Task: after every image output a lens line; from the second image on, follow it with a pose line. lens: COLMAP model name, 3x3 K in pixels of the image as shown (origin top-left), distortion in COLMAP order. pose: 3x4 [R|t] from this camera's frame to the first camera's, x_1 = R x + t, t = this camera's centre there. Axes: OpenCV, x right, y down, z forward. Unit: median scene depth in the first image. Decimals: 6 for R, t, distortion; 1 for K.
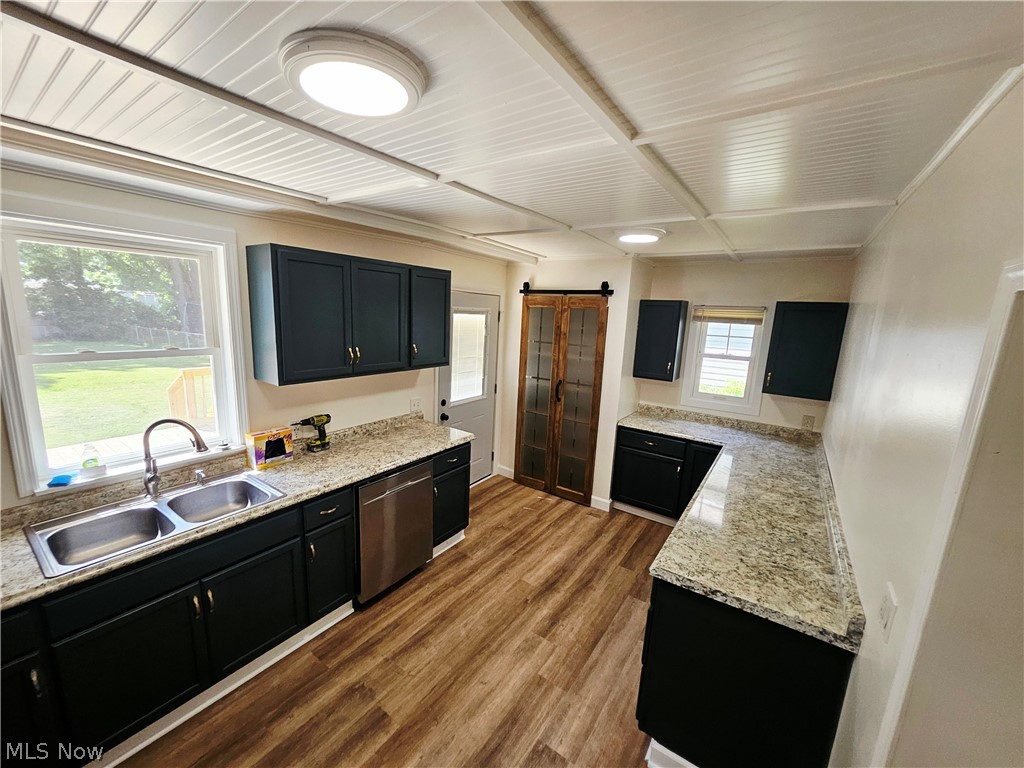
lens RADIAL K [[402.8, 0, 508.1], [0, 402.8, 386.2], [0, 0, 1]] dist [0.000915, 0.000200]
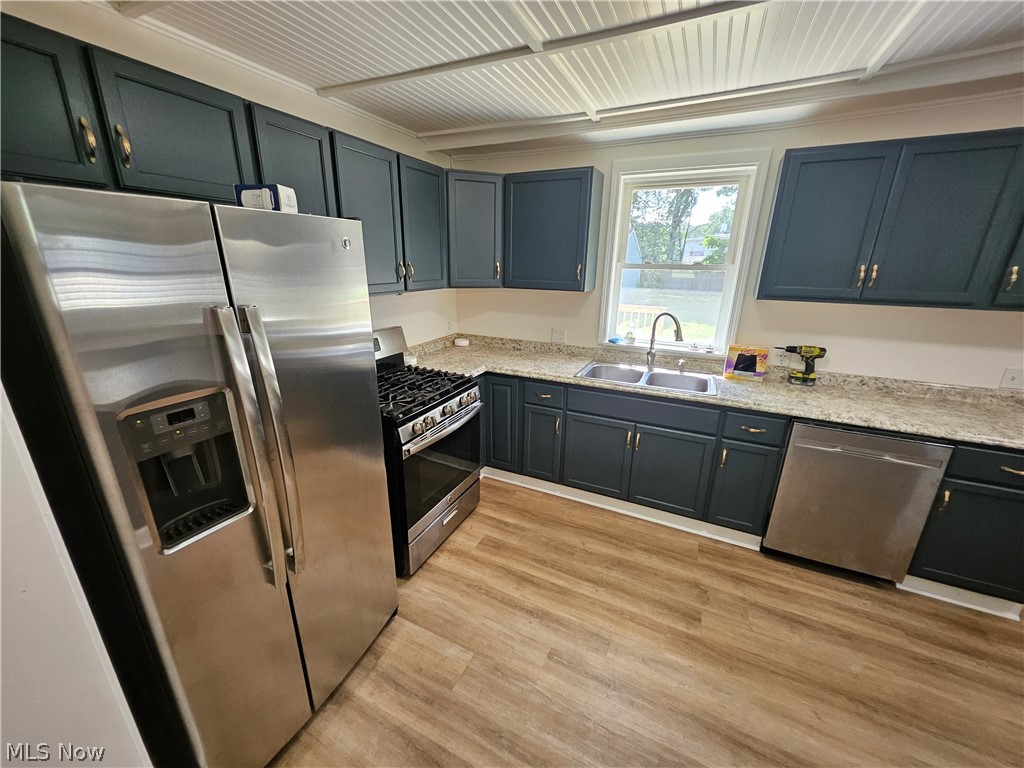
lens RADIAL K [[402.8, 0, 506.2], [0, 402.8, 385.9], [0, 0, 1]] dist [0.000915, 0.000200]
pose [[0.160889, 0.258392, -0.952548, 0.346647], [-0.184538, 0.955977, 0.228153, 0.088845], [0.969567, 0.139074, 0.201489, 0.195129]]
